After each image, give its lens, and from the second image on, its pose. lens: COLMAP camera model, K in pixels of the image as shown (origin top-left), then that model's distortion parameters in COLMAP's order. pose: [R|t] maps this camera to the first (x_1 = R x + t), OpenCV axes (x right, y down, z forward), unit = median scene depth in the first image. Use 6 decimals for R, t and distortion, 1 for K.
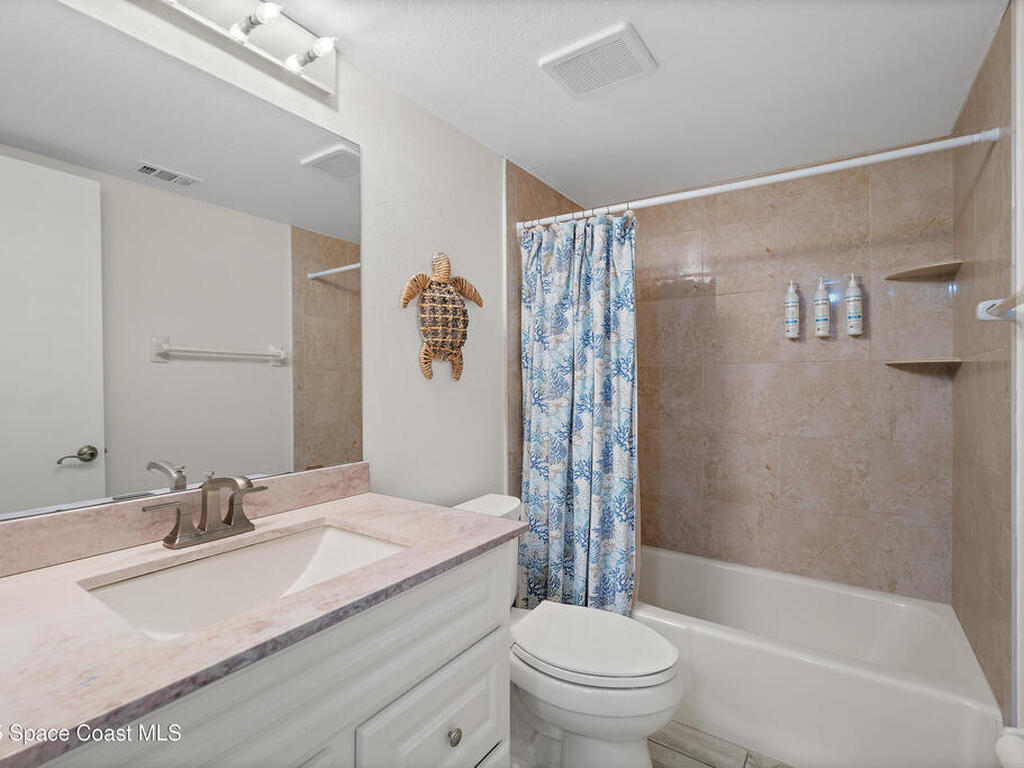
lens RADIAL K [[498.6, 0, 491.9], [0, 498.6, 381.4], [0, 0, 1]] dist [-0.009388, 0.004845]
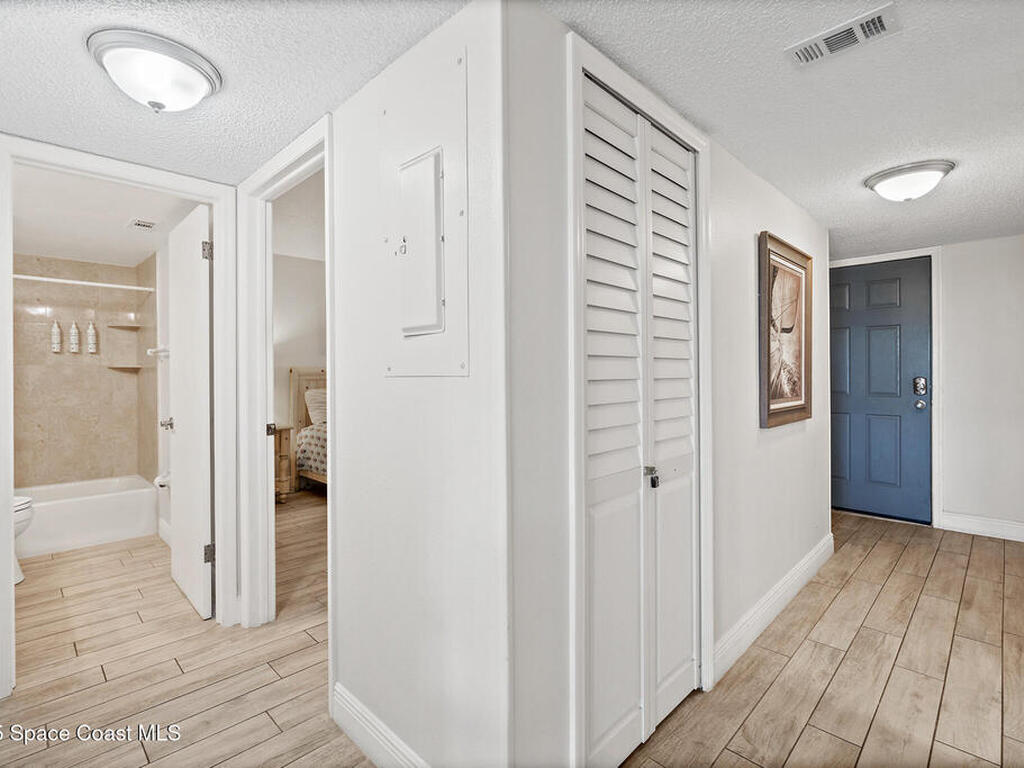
lens RADIAL K [[498.6, 0, 511.0], [0, 498.6, 375.3], [0, 0, 1]] dist [-0.009388, 0.004845]
pose [[0.152124, -0.000134, 0.988361, -0.979335], [0.008625, 0.999962, -0.001192, 0.014713], [-0.988324, 0.008706, 0.152119, -0.960517]]
